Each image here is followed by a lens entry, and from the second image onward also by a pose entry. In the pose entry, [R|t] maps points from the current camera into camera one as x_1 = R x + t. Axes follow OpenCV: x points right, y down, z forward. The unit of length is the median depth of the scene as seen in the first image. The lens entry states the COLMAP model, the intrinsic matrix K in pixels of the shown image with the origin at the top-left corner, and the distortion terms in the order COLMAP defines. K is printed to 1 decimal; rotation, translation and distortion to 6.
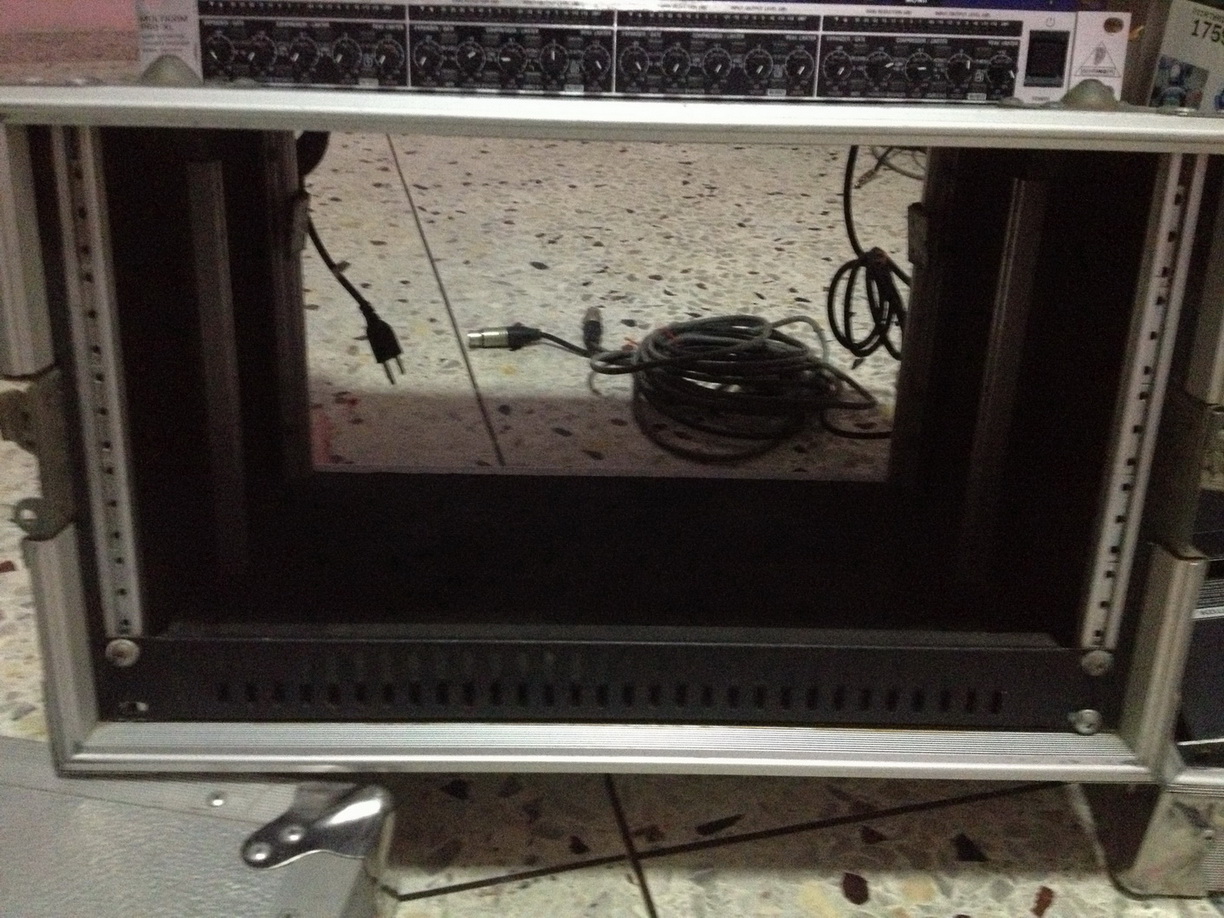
lens RADIAL K [[1218.6, 0, 612.0], [0, 1218.6, 459.0], [0, 0, 1]] dist [0.130535, -0.287043]
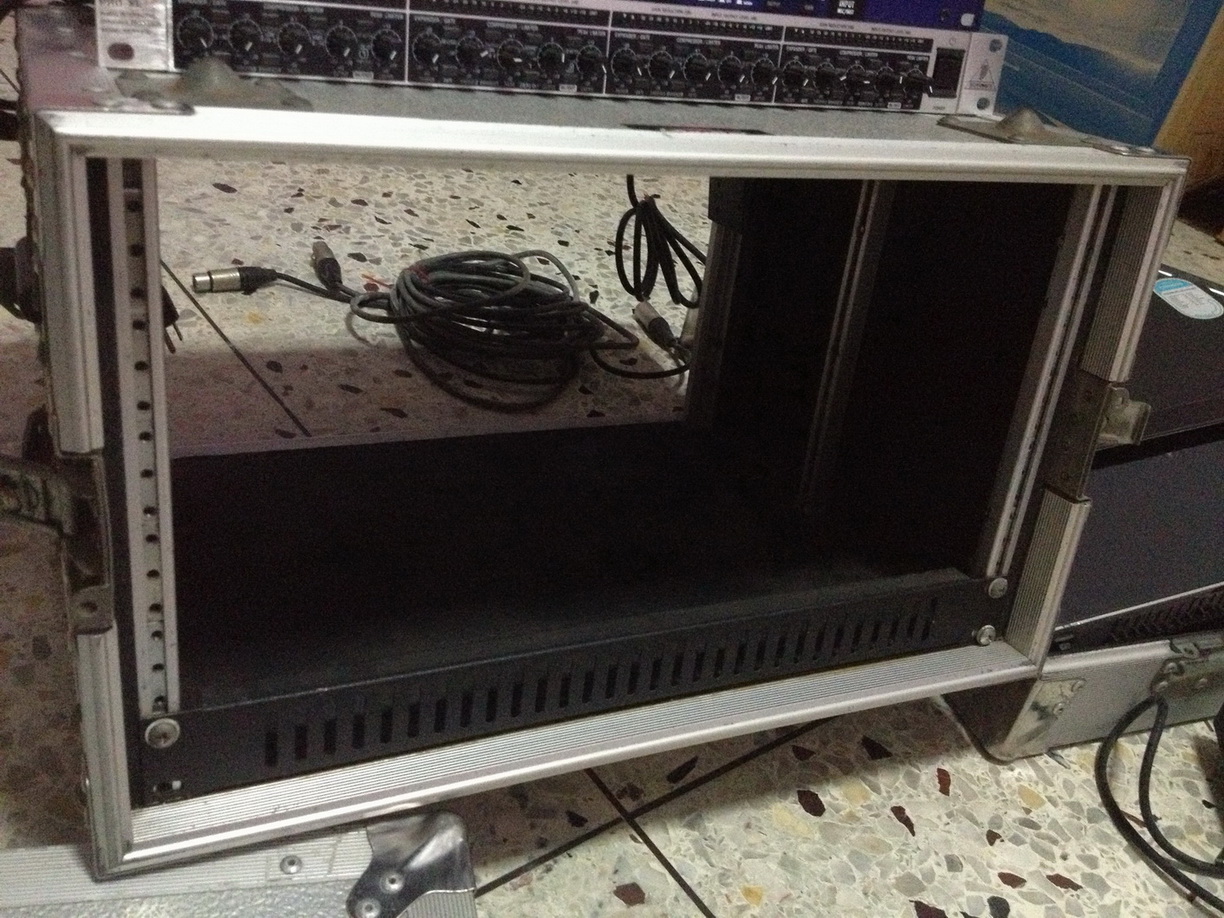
lens RADIAL K [[1222.8, 0, 612.0], [0, 1222.8, 459.0], [0, 0, 1]] dist [0.206553, -0.477663]
pose [[0.900983, -0.097153, 0.422836, -0.417989], [0.047864, 0.990914, 0.125688, -0.122445], [-0.431205, -0.093005, 0.897448, 0.063467]]
